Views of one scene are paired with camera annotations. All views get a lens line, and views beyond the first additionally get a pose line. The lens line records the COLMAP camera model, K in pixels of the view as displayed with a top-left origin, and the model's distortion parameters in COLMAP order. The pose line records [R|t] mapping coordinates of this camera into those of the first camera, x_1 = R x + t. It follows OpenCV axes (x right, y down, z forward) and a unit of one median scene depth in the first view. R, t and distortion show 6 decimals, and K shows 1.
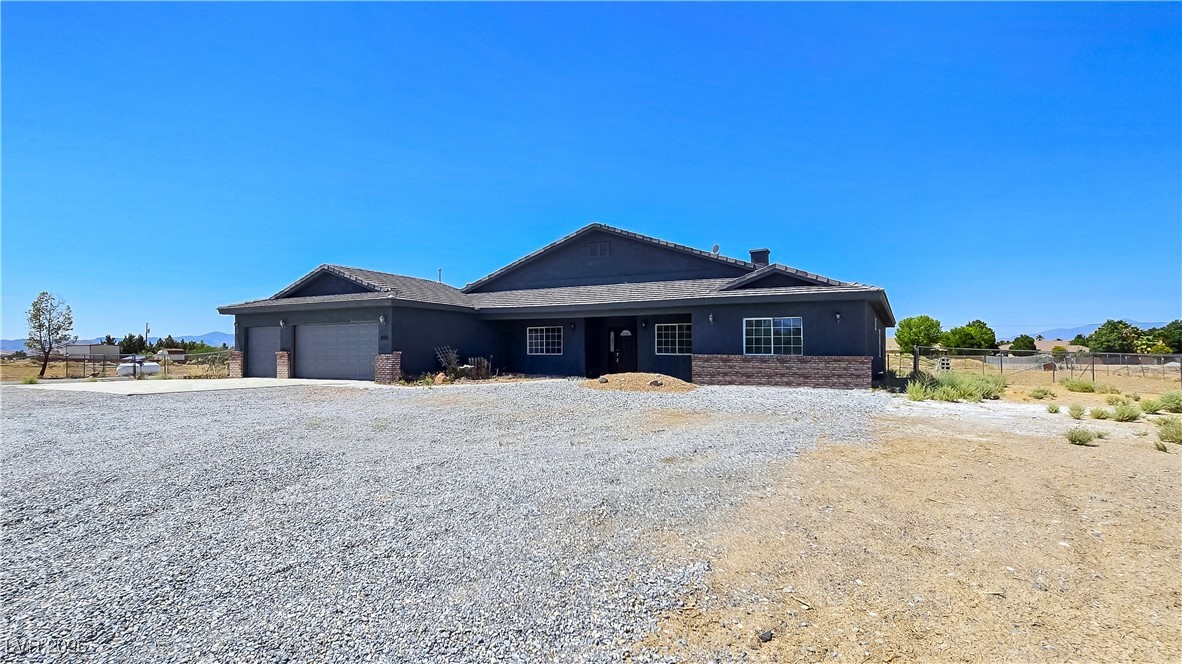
lens RADIAL K [[561.5, 0, 600.9], [0, 561.5, 321.7], [0, 0, 1]] dist [0.007155, 0.000274]
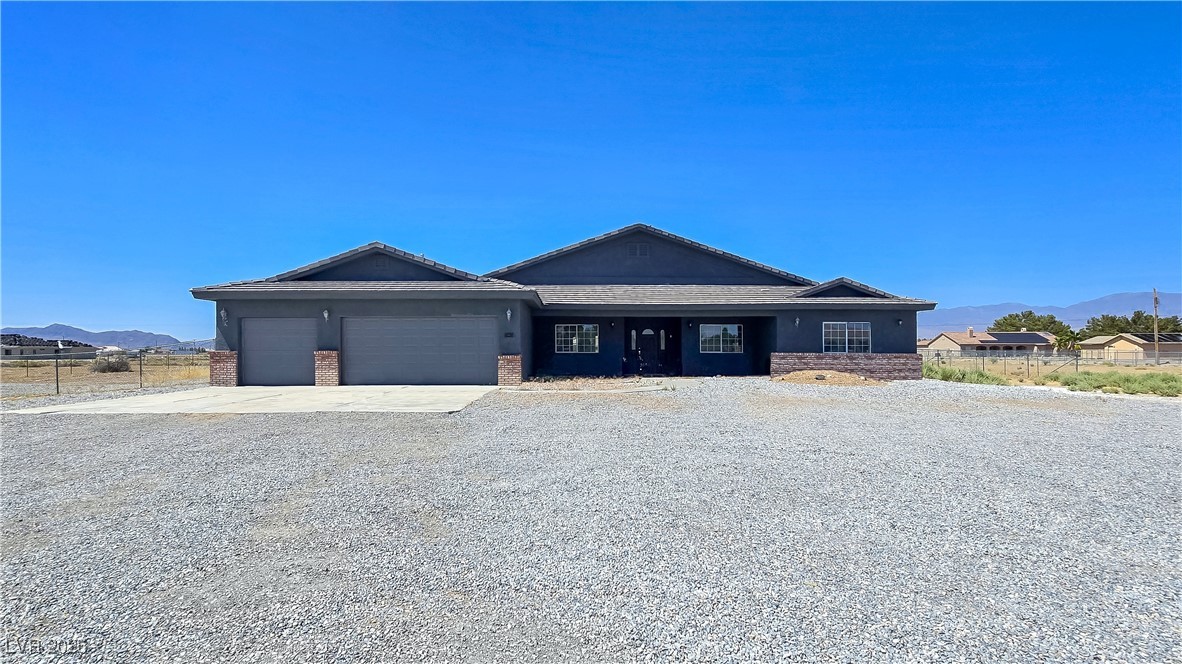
lens RADIAL K [[561.5, 0, 592.6], [0, 561.5, 304.4], [0, 0, 1]] dist [0.007155, 0.000274]
pose [[0.891426, 0.035250, 0.451794, -0.566273], [-0.025189, 0.999283, -0.028266, 0.001974], [-0.452466, 0.013817, 0.891675, 0.142383]]
